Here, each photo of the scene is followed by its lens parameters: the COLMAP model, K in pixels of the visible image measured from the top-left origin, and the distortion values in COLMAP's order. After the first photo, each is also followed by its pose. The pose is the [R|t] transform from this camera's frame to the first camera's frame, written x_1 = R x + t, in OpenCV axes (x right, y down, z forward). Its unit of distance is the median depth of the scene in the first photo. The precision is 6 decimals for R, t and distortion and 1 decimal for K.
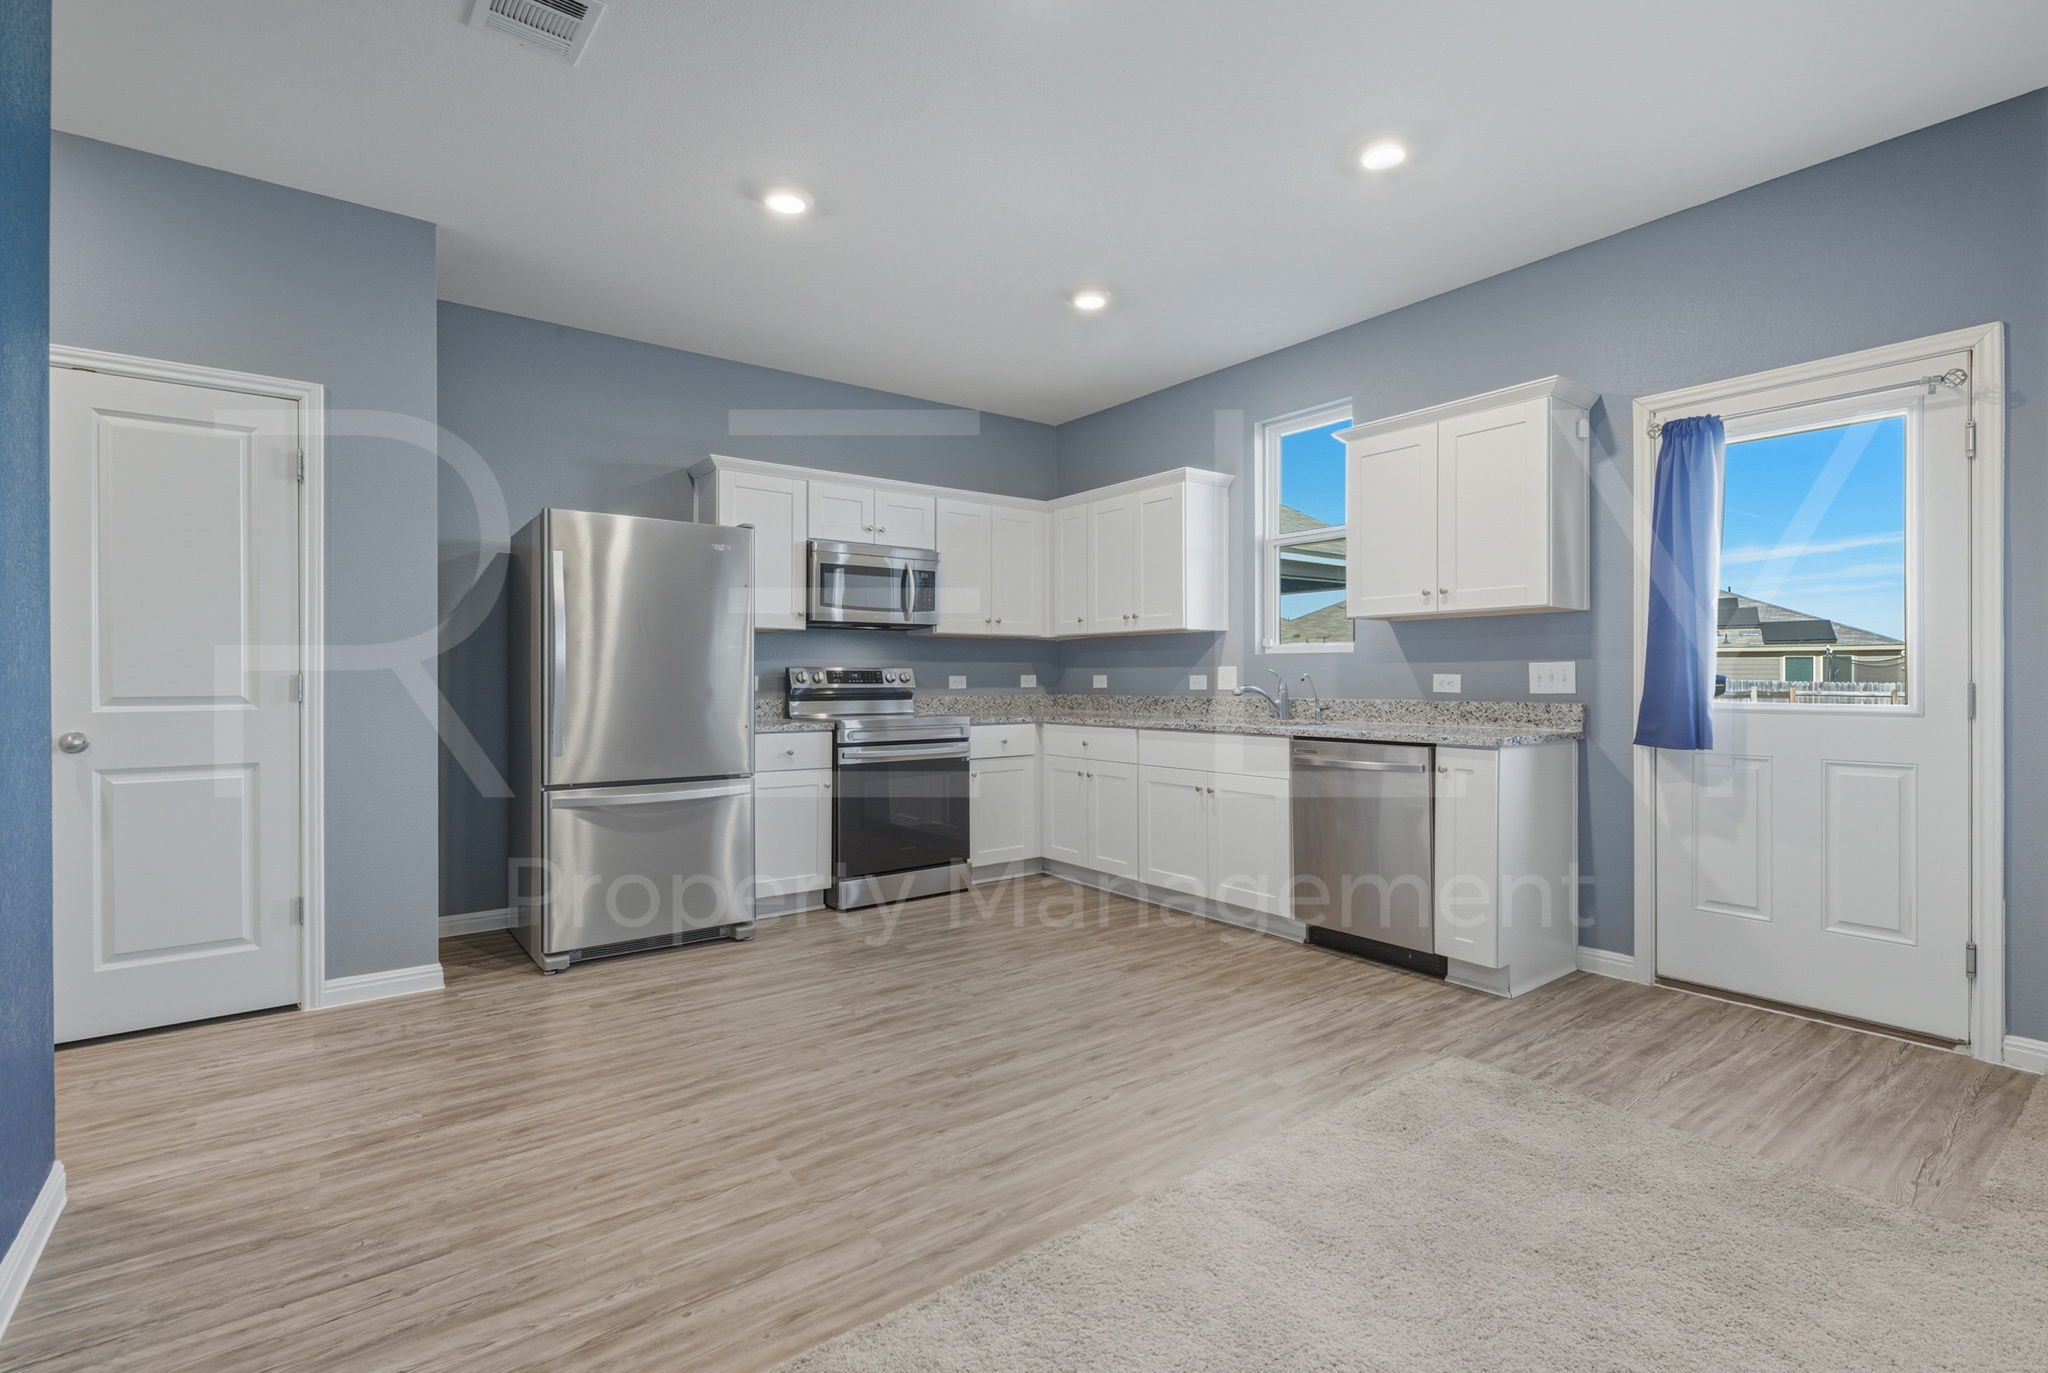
lens RADIAL K [[943.4, 0, 1023.2], [0, 943.4, 679.7], [0, 0, 1]] dist [0.003539, 0.000655]
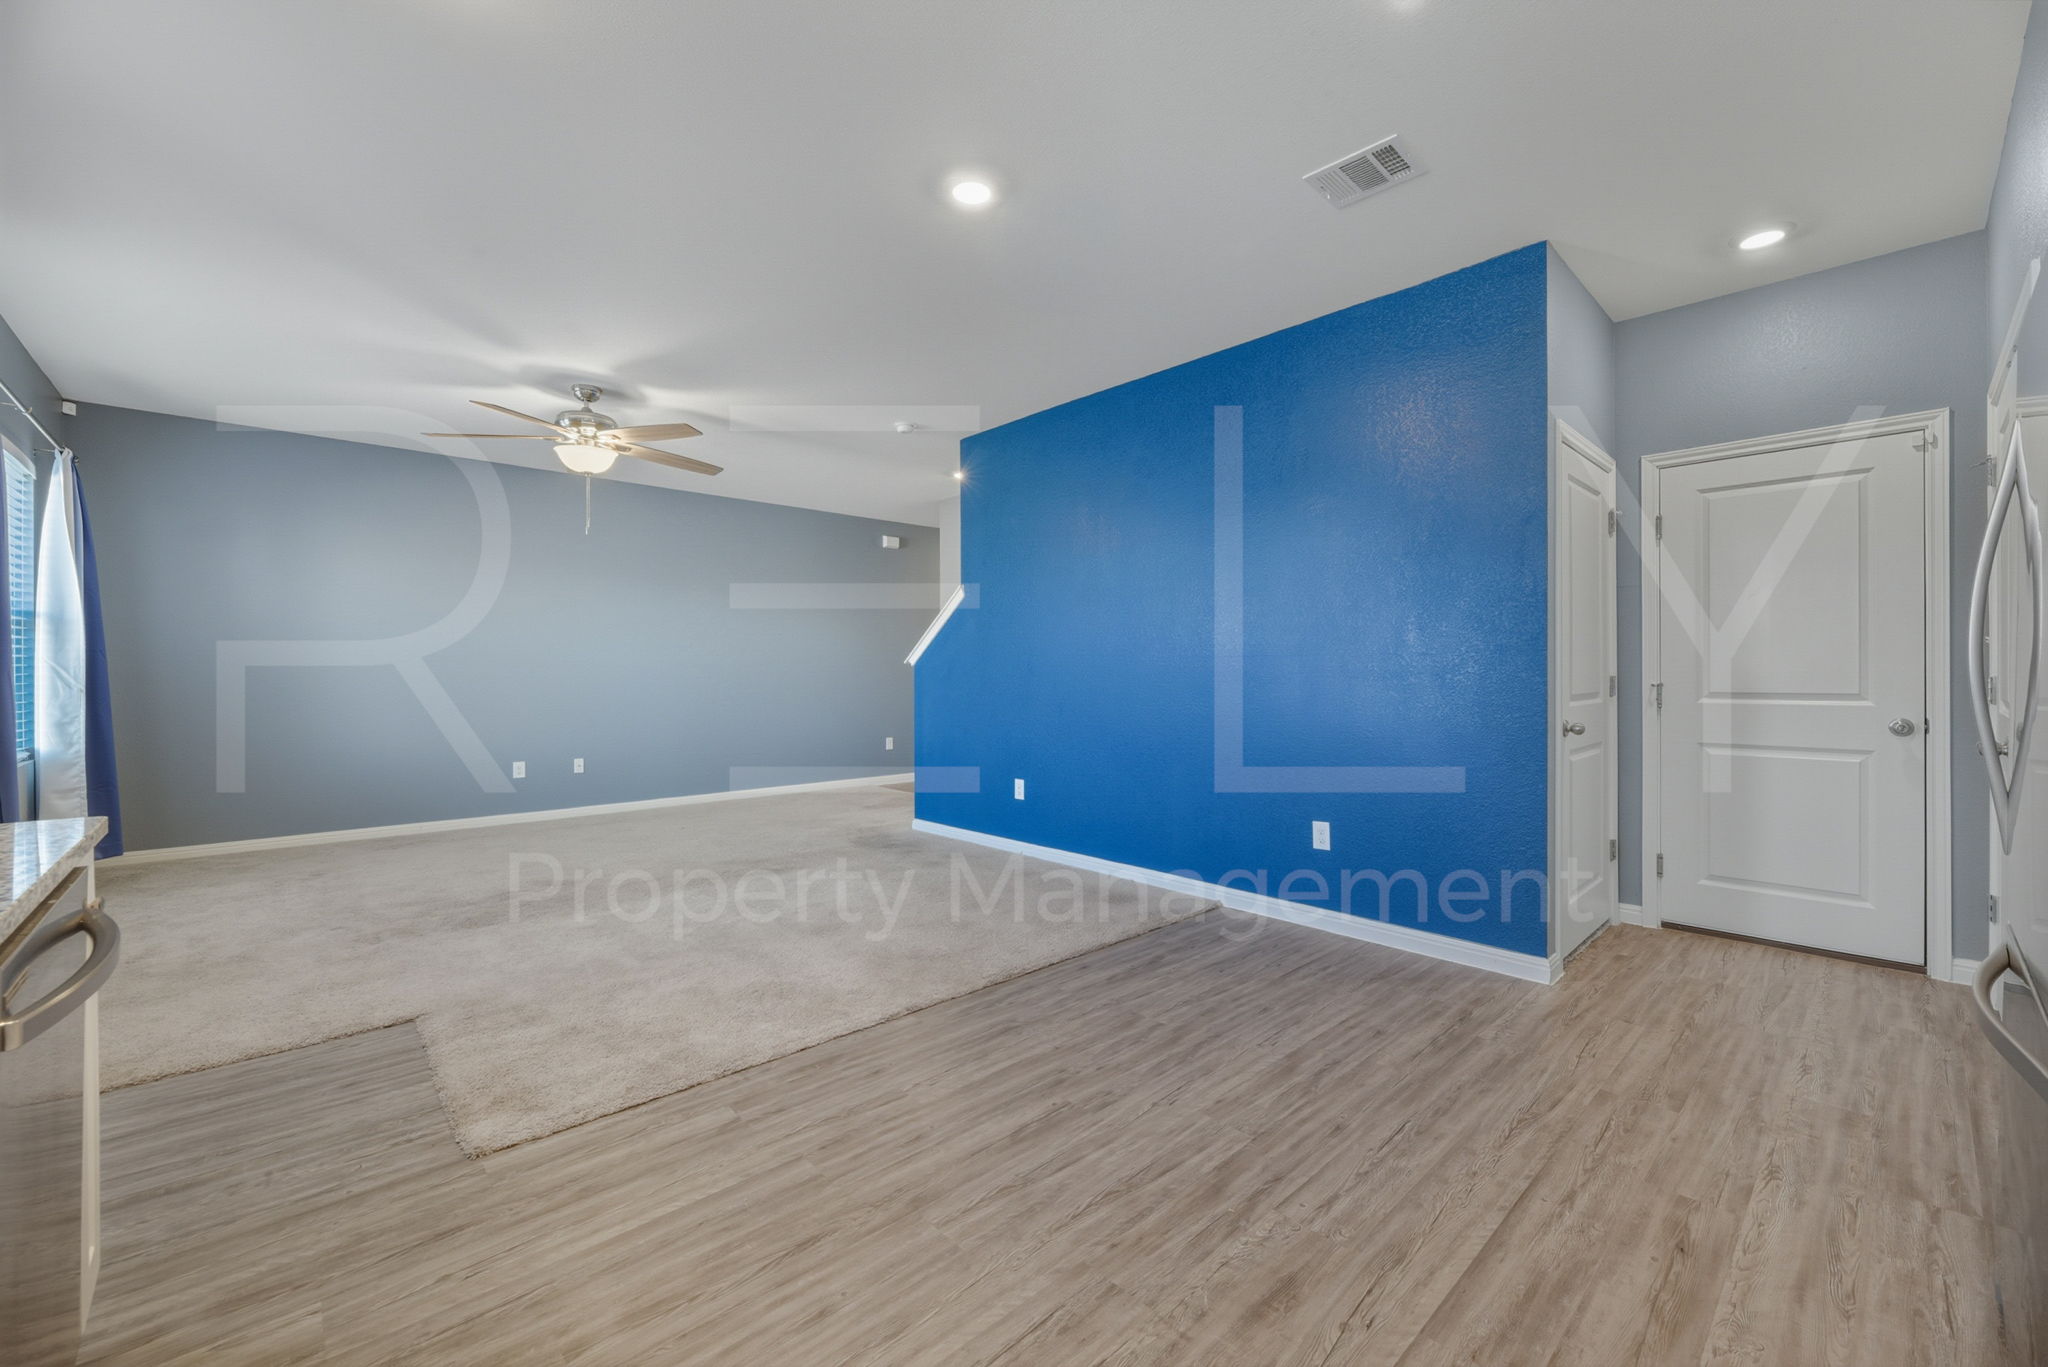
lens RADIAL K [[811.7, 0, 1030.3], [0, 811.7, 676.6], [0, 0, 1]] dist [-0.009974, -0.000247]
pose [[-0.994476, 0.006211, -0.104777, 0.046717], [0.005795, 0.999974, 0.004272, -0.013824], [0.104801, 0.003641, -0.994487, 1.680940]]
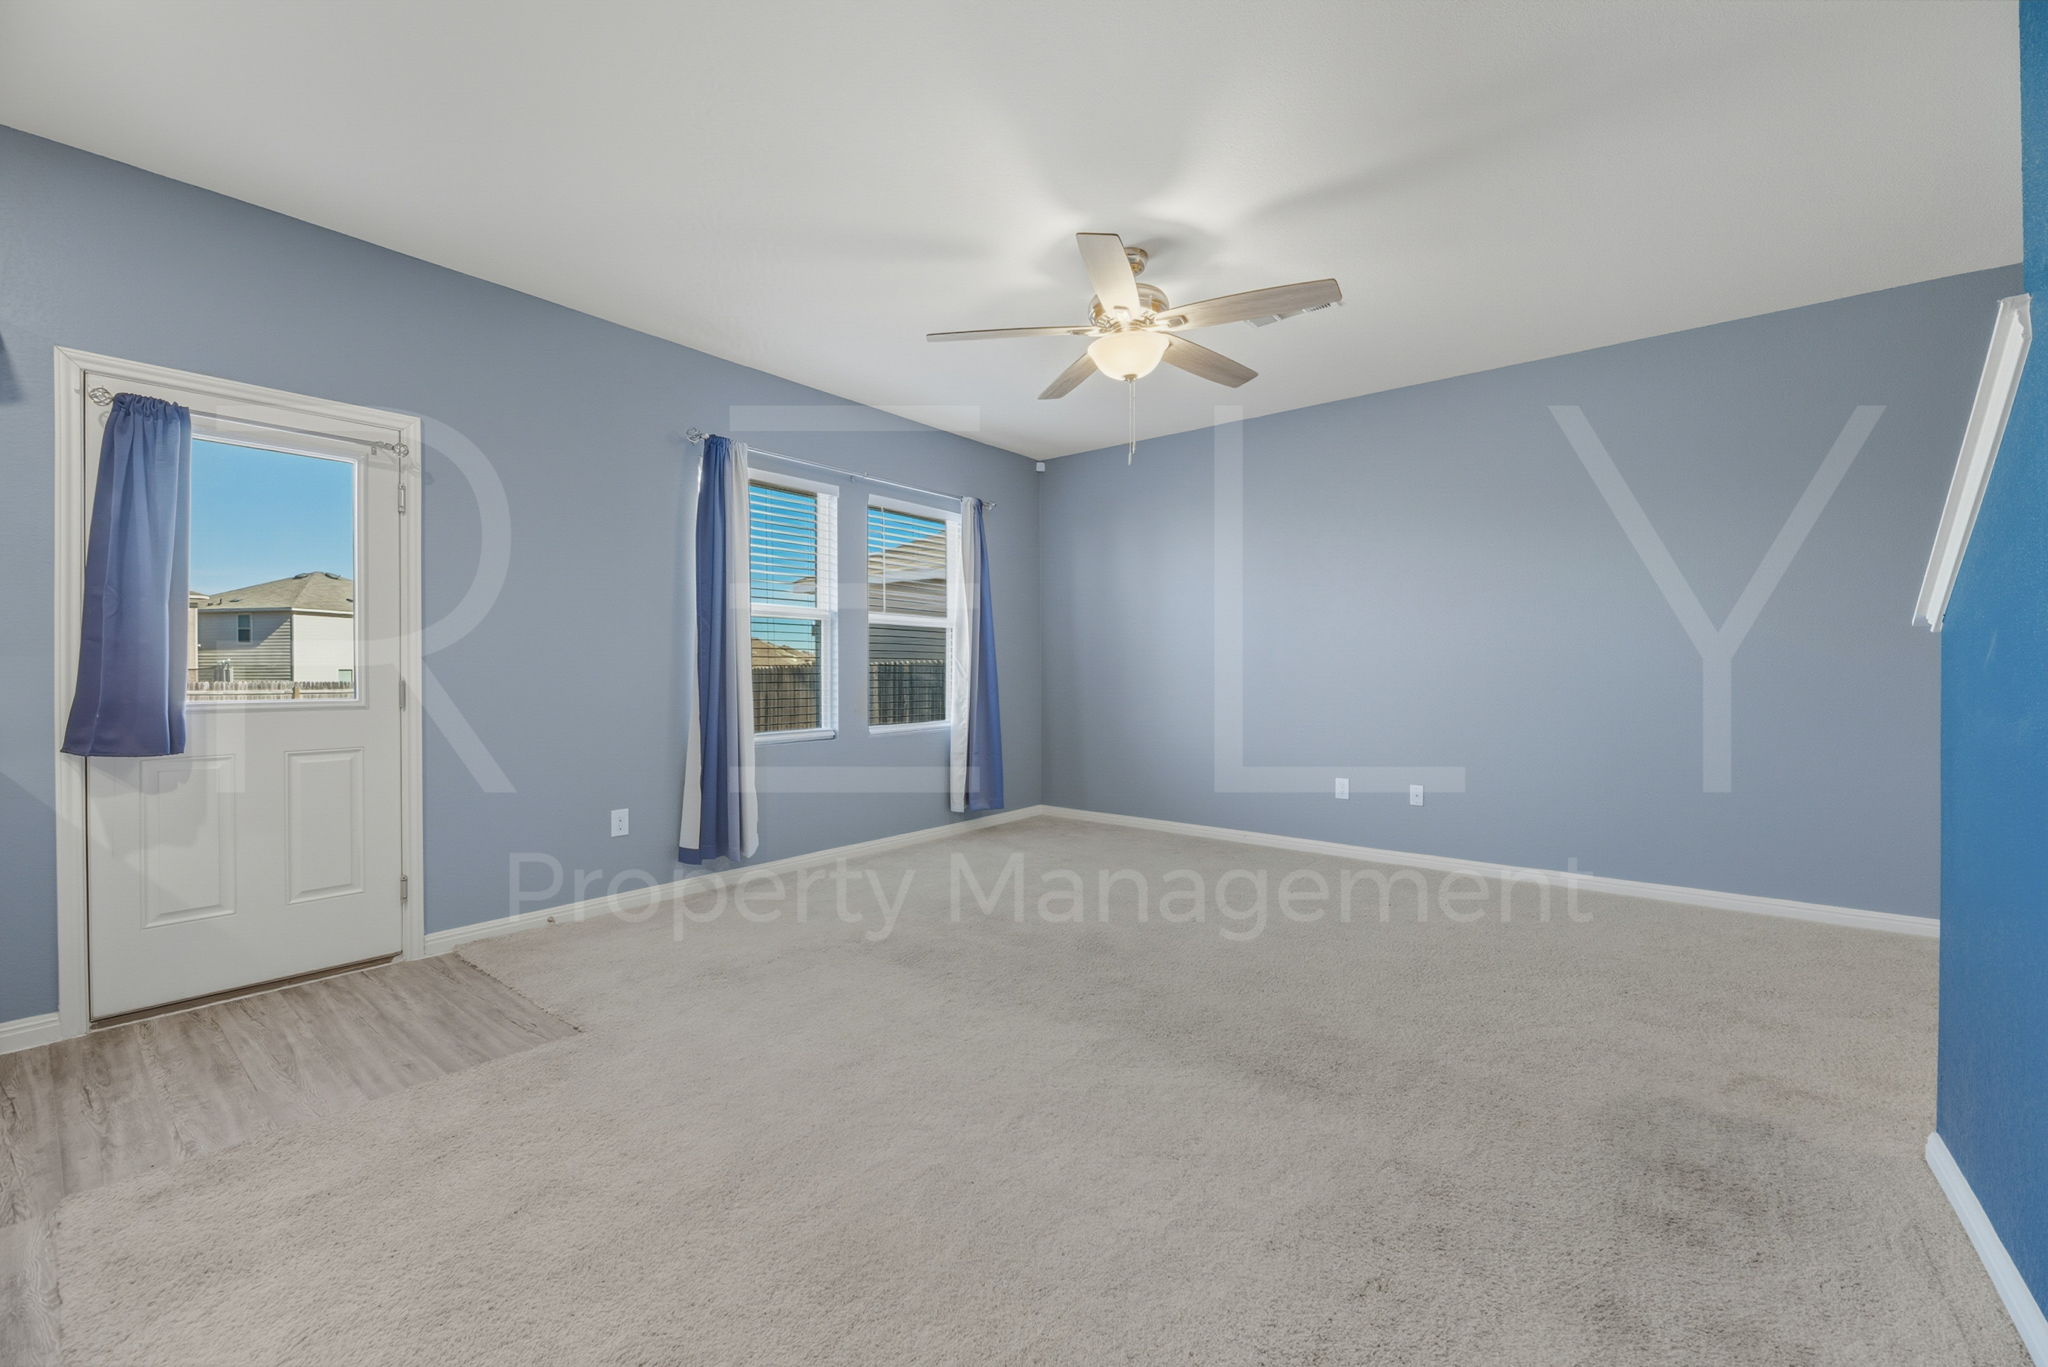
lens RADIAL K [[811.7, 0, 1026.7], [0, 811.7, 674.7], [0, 0, 1]] dist [-0.009974, -0.000247]
pose [[-0.247492, -0.000161, 0.968890, -0.306681], [0.004025, 0.999991, 0.001194, -0.003434], [-0.968882, 0.004195, -0.247489, 0.418035]]
